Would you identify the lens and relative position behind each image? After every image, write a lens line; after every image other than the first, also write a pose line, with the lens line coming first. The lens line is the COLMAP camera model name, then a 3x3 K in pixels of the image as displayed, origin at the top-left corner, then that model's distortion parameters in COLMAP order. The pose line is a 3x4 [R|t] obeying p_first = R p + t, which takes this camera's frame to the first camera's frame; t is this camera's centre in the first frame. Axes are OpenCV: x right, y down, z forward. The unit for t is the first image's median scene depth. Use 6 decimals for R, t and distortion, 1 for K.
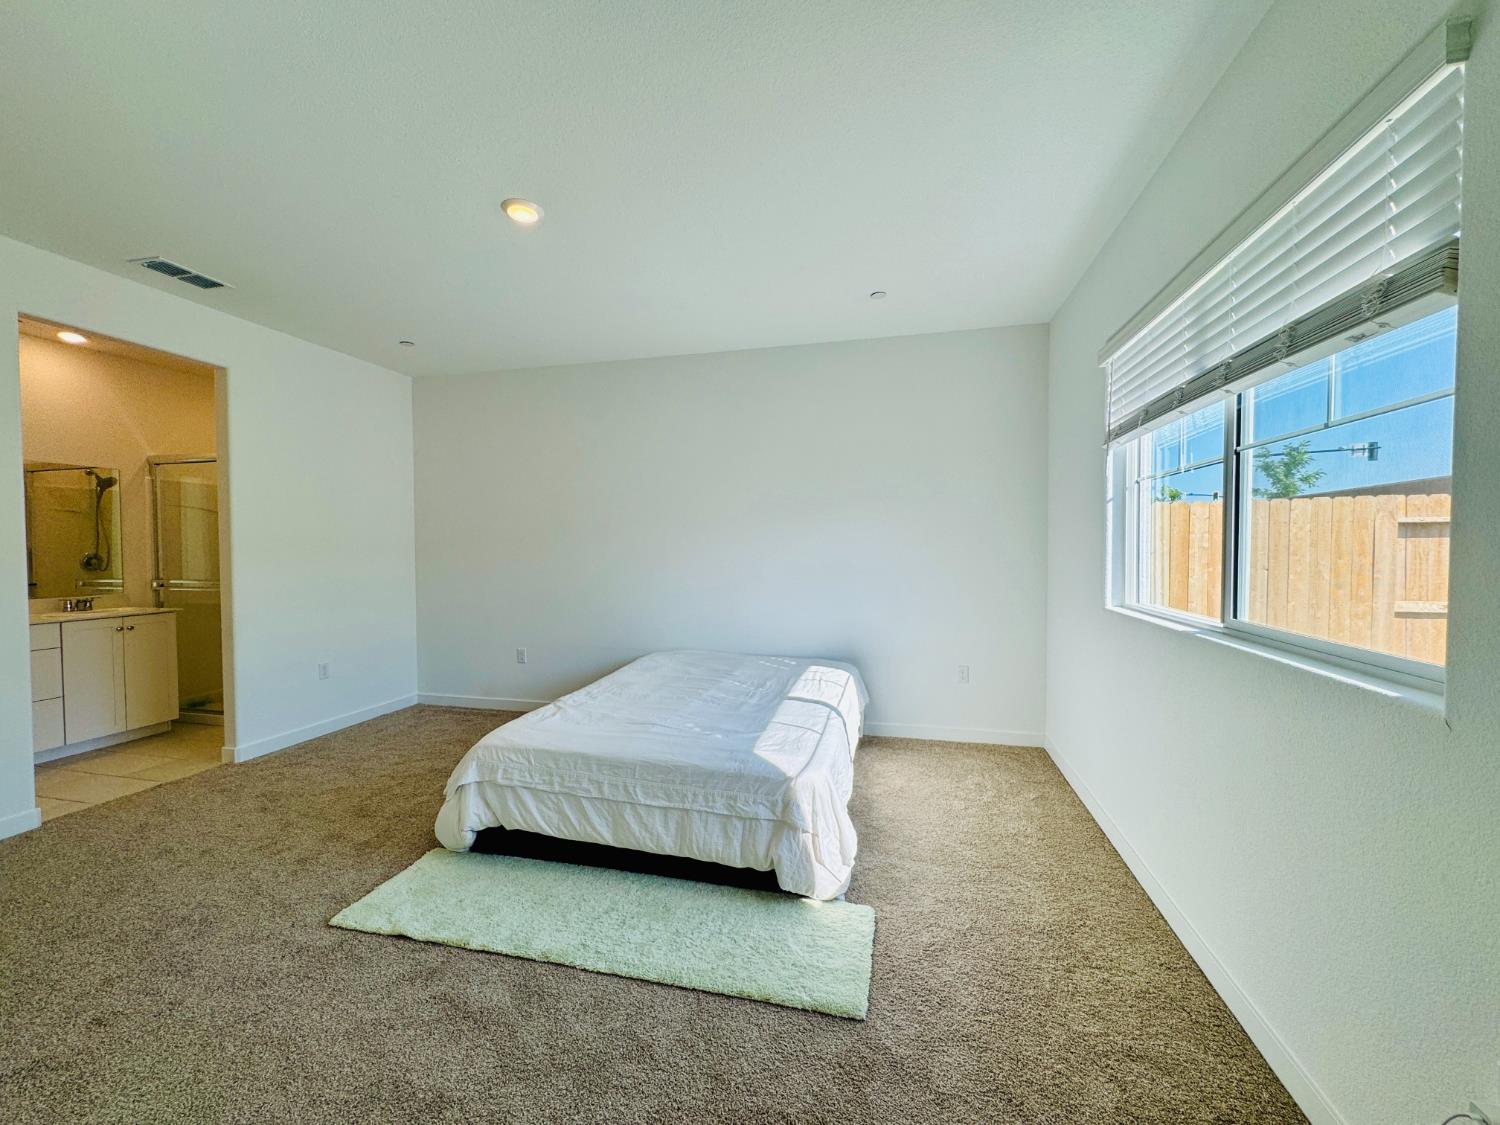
lens RADIAL K [[601.7, 0, 746.1], [0, 601.7, 559.4], [0, 0, 1]] dist [0.000282, 0.000014]
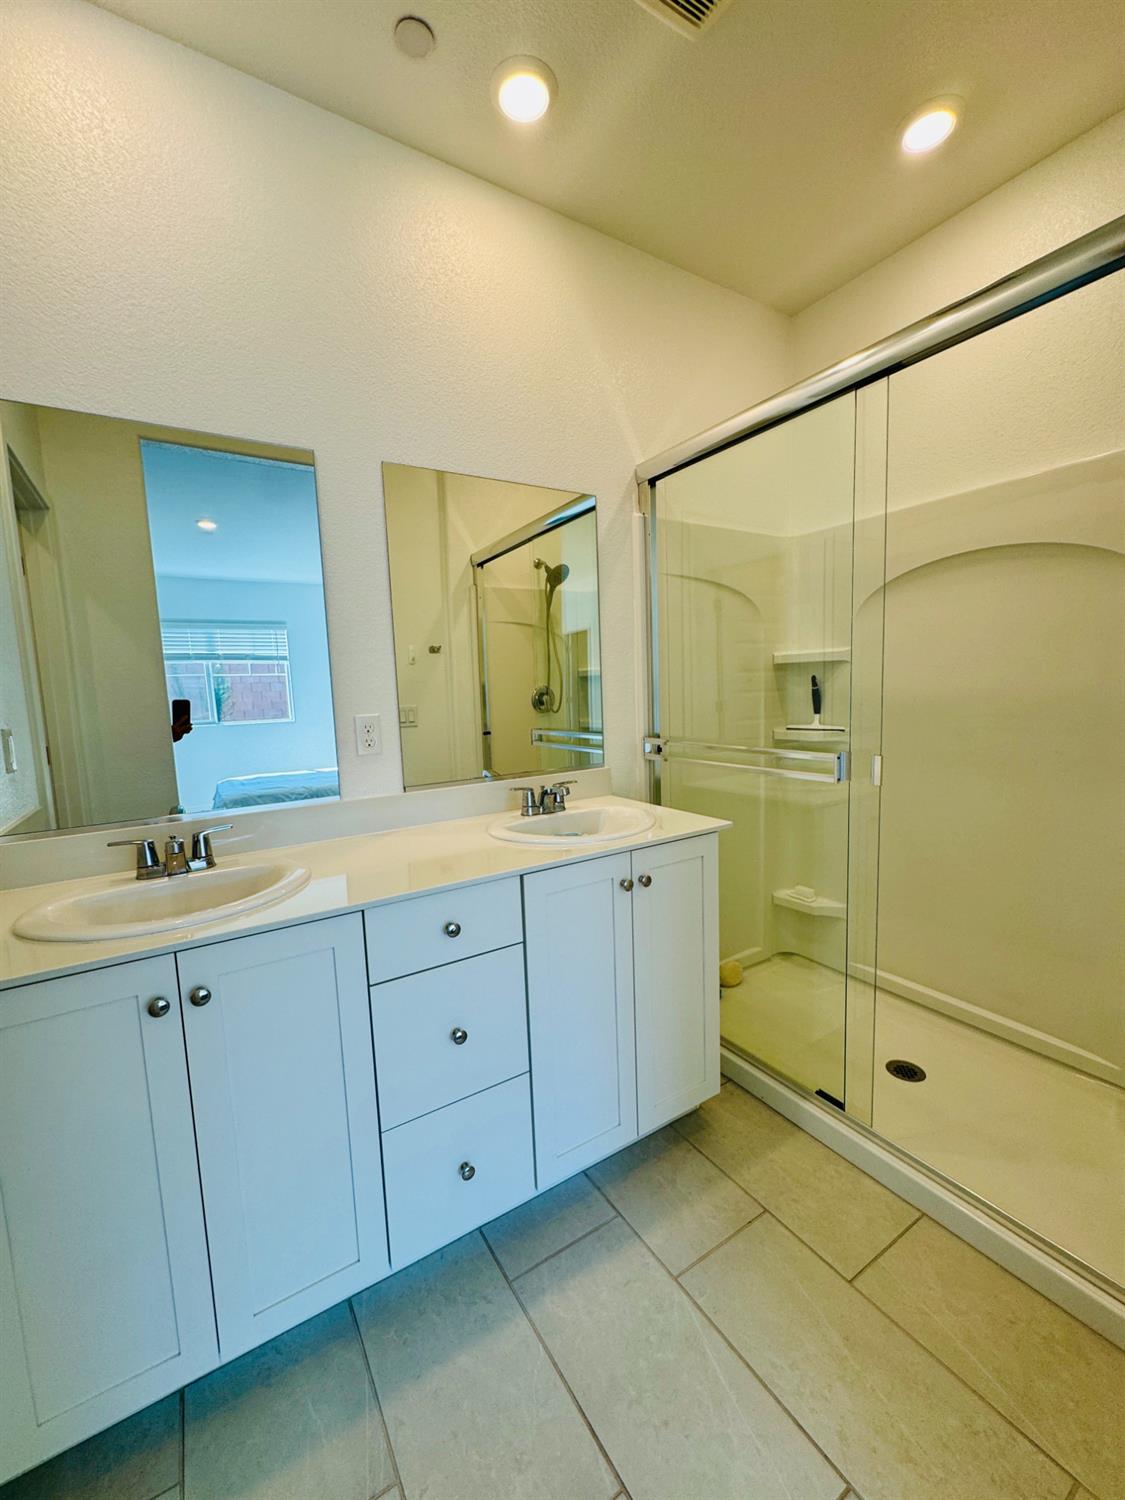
lens RADIAL K [[601.7, 0, 562.2], [0, 601.7, 751.6], [0, 0, 1]] dist [0.000282, 0.000014]
pose [[0.723087, 0.055340, -0.688537, -0.650265], [0.013828, 0.995426, 0.094527, -0.000797], [0.690619, -0.077873, 0.719014, 0.566409]]
